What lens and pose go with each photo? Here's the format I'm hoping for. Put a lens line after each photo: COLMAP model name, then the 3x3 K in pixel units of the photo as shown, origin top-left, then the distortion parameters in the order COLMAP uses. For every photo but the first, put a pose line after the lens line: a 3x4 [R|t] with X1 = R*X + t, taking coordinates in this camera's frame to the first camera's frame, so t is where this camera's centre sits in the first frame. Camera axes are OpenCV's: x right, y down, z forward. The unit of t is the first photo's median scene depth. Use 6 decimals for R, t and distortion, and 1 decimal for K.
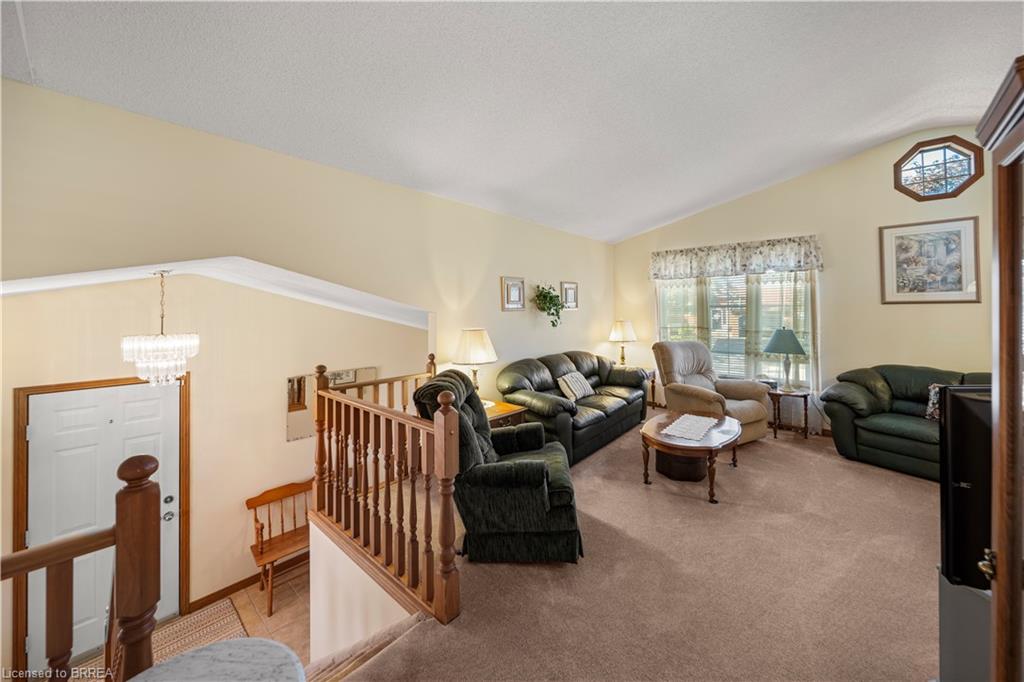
lens RADIAL K [[375.4, 0, 514.1], [0, 375.4, 313.3], [0, 0, 1]] dist [-0.001624, -0.000132]
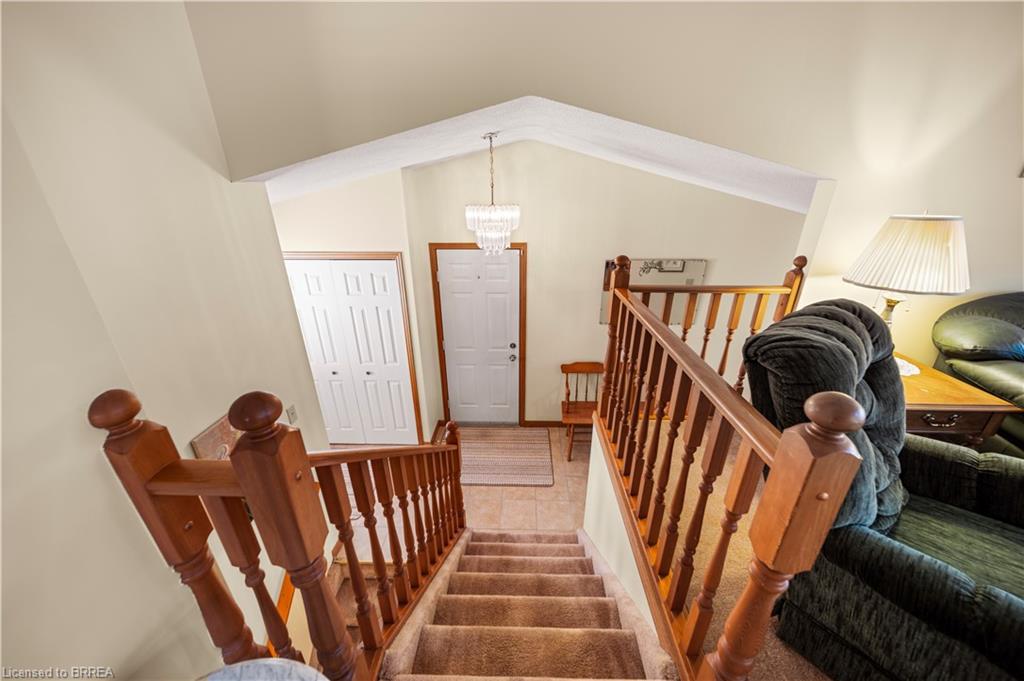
lens RADIAL K [[362.4, 0, 513.8], [0, 362.4, 340.3], [0, 0, 1]] dist [-0.001553, -0.000440]
pose [[0.653654, 0.296052, -0.696484, -0.088344], [-0.003435, 0.921460, 0.388459, 0.010962], [0.756786, -0.251525, 0.603333, 0.308251]]
